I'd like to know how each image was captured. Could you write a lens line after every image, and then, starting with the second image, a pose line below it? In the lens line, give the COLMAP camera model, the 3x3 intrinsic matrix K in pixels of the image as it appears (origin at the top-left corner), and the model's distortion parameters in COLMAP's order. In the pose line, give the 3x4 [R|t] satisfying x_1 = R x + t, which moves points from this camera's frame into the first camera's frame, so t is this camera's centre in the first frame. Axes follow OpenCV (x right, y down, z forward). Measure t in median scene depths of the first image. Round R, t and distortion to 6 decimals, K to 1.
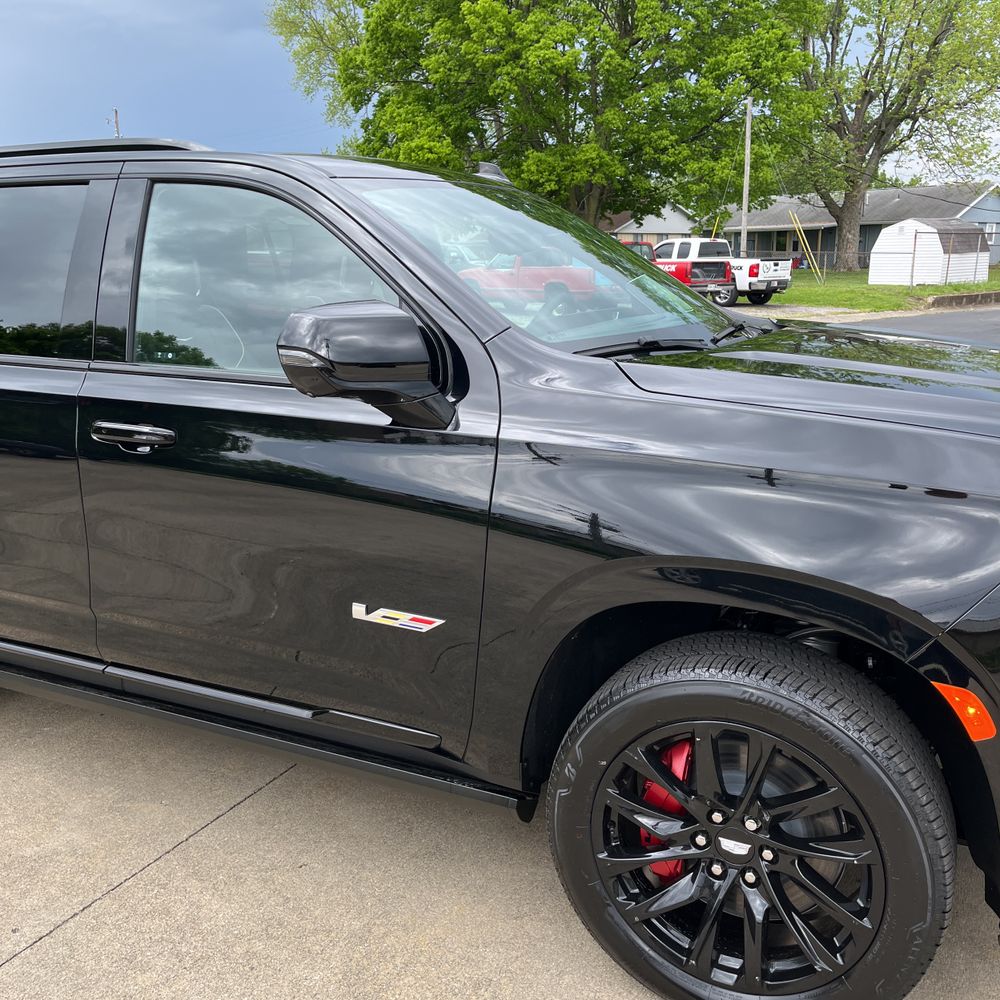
lens RADIAL K [[1016.9, 0, 502.2], [0, 1016.9, 477.1], [0, 0, 1]] dist [0.023345, 0.000000]
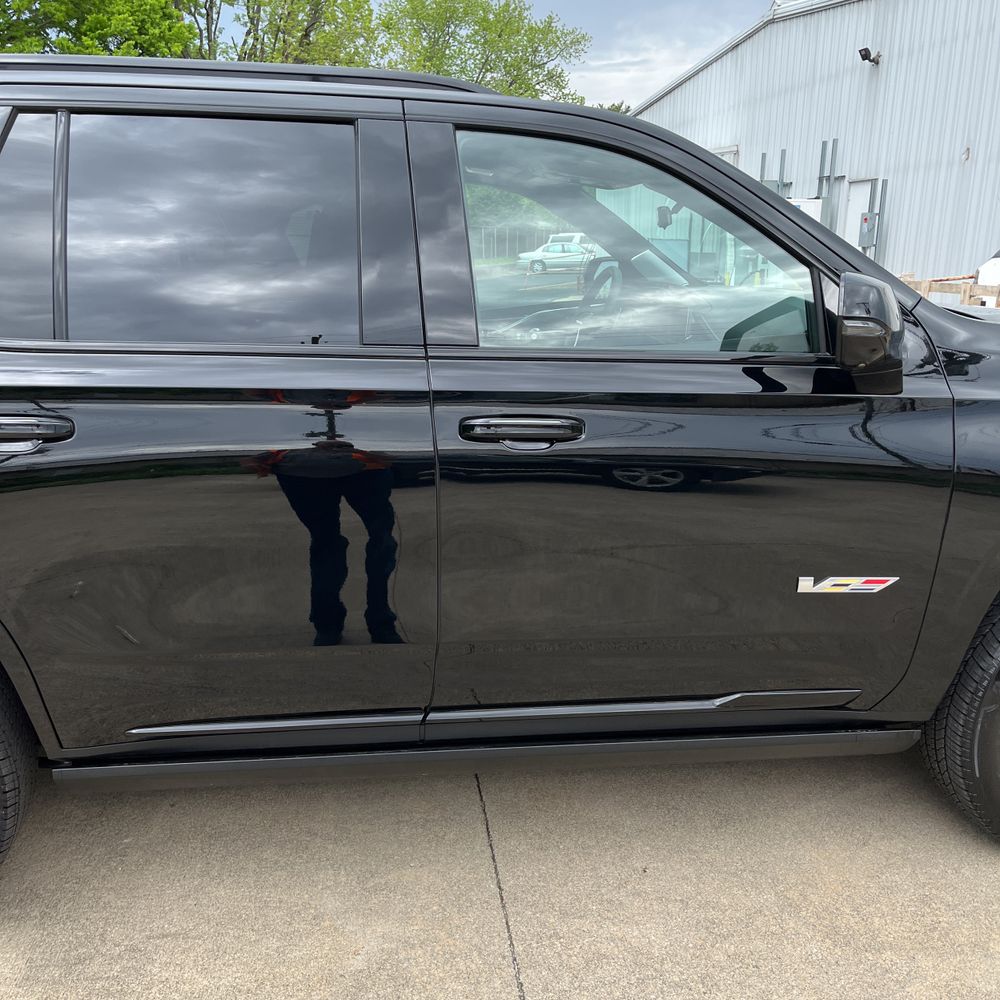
lens RADIAL K [[1016.9, 0, 500.5], [0, 1016.9, 501.3], [0, 0, 1]] dist [0.023345, 0.000000]
pose [[0.834509, -0.120121, 0.537741, -0.992627], [0.097888, 0.992743, 0.069851, -0.052479], [-0.542229, -0.005653, 0.840212, 0.349352]]
